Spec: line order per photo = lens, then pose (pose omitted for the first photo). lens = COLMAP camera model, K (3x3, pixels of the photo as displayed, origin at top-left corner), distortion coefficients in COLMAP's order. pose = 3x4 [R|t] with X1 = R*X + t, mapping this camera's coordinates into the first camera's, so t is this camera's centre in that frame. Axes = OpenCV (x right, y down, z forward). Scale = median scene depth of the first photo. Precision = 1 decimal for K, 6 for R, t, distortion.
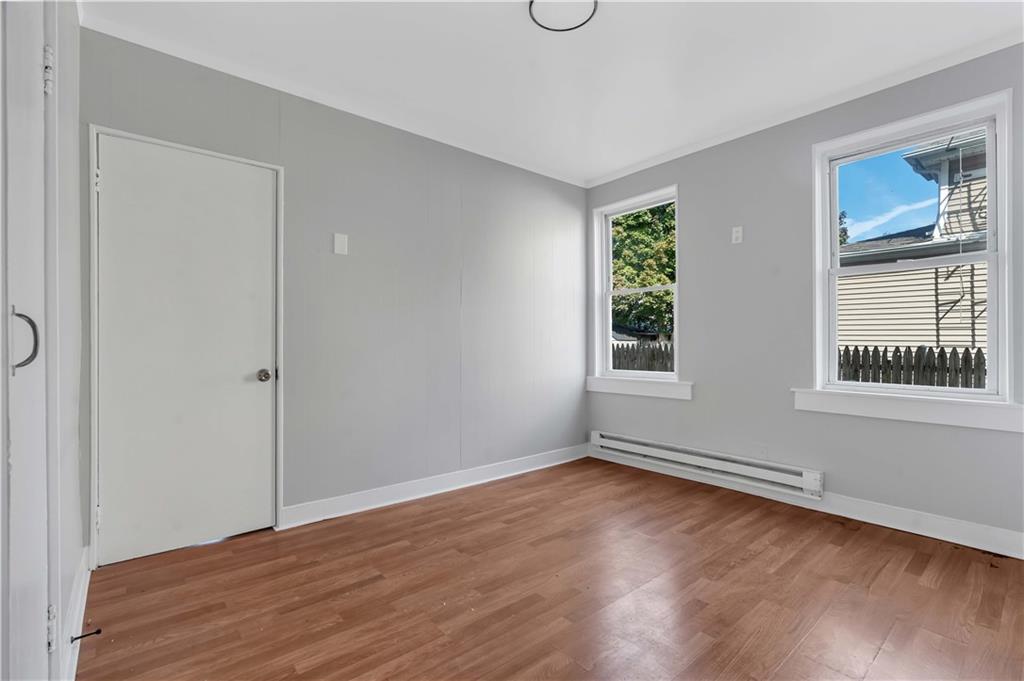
lens RADIAL K [[467.4, 0, 509.8], [0, 467.4, 343.8], [0, 0, 1]] dist [-0.016979, 0.002838]
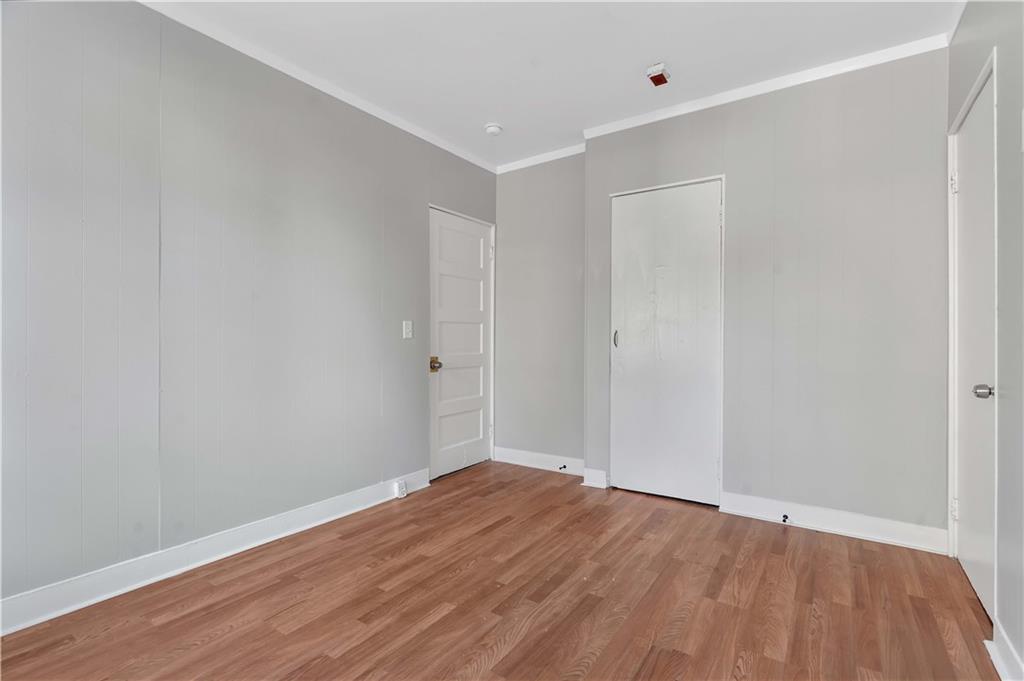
lens RADIAL K [[467.4, 0, 508.2], [0, 467.4, 338.1], [0, 0, 1]] dist [-0.016979, 0.002838]
pose [[-0.965995, 0.001419, -0.258558, 0.208037], [0.000579, 0.999994, 0.003325, -0.004492], [0.258562, 0.003062, -0.965990, 1.092648]]
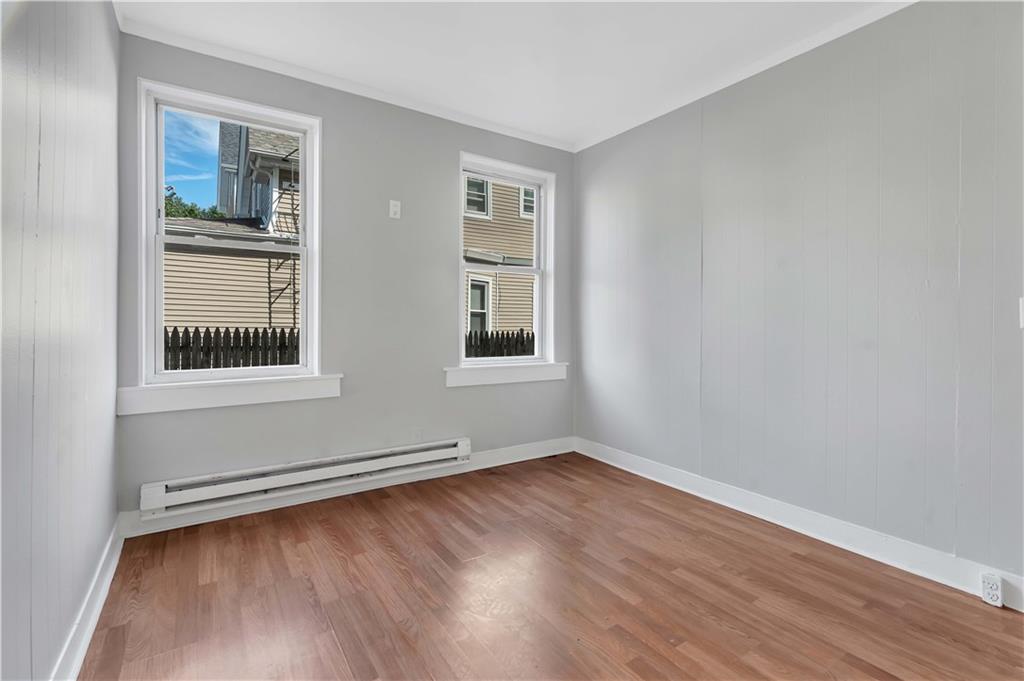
lens RADIAL K [[467.4, 0, 529.6], [0, 467.4, 328.8], [0, 0, 1]] dist [-0.016979, 0.002838]
pose [[0.090133, -0.008152, 0.995896, -0.398178], [-0.002281, 0.999962, 0.008392, -0.004291], [-0.995927, -0.003028, 0.090111, 0.626887]]
